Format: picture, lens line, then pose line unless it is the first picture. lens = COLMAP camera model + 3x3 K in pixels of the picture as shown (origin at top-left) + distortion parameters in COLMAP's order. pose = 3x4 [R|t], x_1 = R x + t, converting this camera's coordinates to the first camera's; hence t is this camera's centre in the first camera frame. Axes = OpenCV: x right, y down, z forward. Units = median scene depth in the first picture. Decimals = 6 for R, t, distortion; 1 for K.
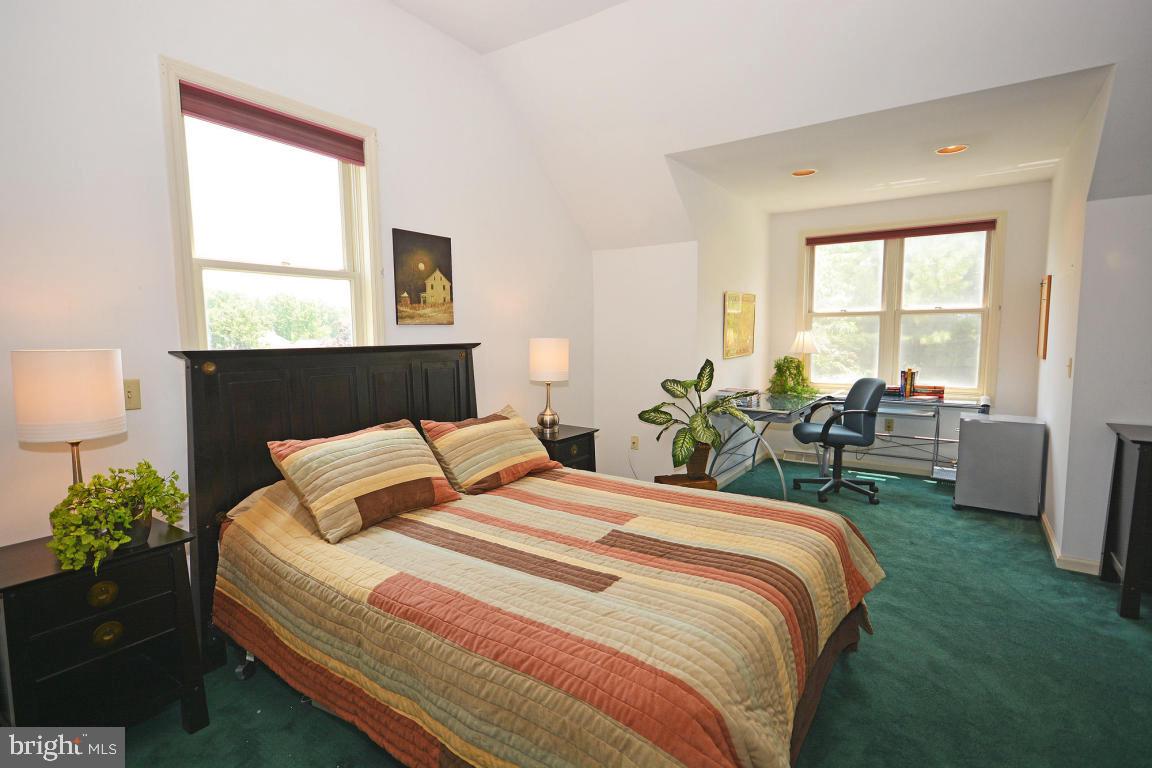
lens RADIAL K [[561.8, 0, 576.0], [0, 561.8, 384.0], [0, 0, 1]] dist [0.005501, -0.000092]
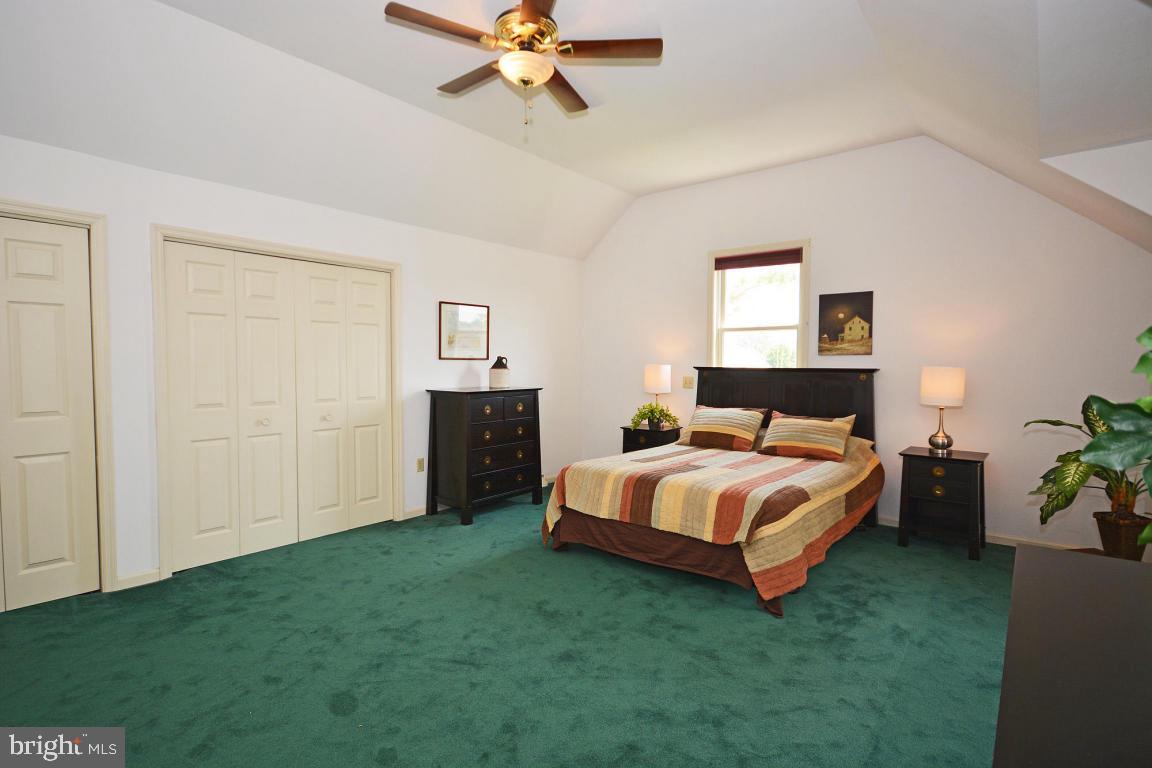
lens RADIAL K [[561.8, 0, 576.0], [0, 561.8, 384.0], [0, 0, 1]] dist [0.005501, -0.000092]
pose [[-0.075373, 0.045846, -0.996101, 1.252993], [-0.097412, 0.993826, 0.053112, -0.041076], [0.992386, 0.101035, -0.070442, 0.427129]]
